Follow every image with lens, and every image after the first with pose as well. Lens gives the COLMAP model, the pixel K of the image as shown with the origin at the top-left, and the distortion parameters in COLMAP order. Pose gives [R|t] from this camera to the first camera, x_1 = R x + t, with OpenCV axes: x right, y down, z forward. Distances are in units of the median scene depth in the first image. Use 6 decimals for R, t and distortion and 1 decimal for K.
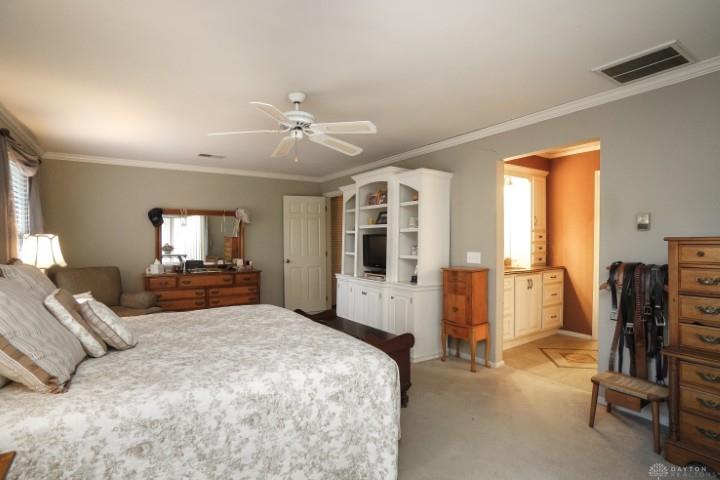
lens RADIAL K [[368.2, 0, 357.3], [0, 368.2, 243.2], [0, 0, 1]] dist [-0.004766, -0.000713]
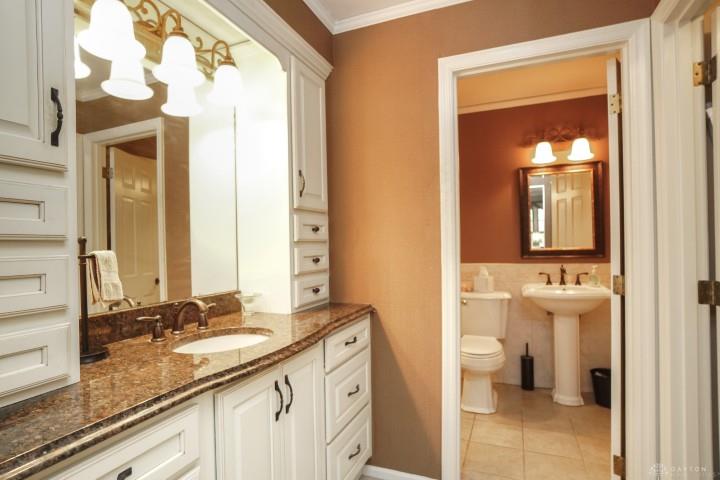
lens RADIAL K [[368.2, 0, 357.3], [0, 368.2, 243.2], [0, 0, 1]] dist [-0.004766, -0.000713]
pose [[0.835648, -0.013043, 0.549110, 0.336865], [0.018844, 0.999810, -0.004930, -0.000113], [-0.548942, 0.014467, 0.835735, 0.680770]]
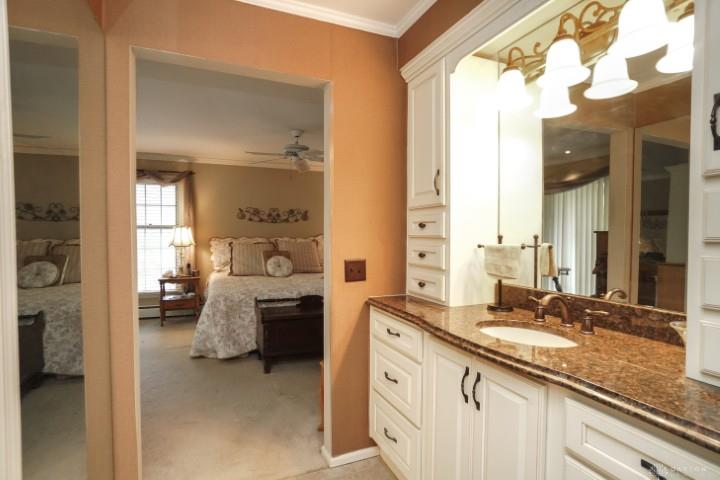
lens RADIAL K [[368.2, 0, 357.3], [0, 368.2, 243.2], [0, 0, 1]] dist [-0.004766, -0.000713]
pose [[-0.184050, 0.015036, -0.982802, 0.918898], [-0.007245, 0.999835, 0.016653, -0.005118], [0.982890, 0.010185, -0.183911, 1.022934]]
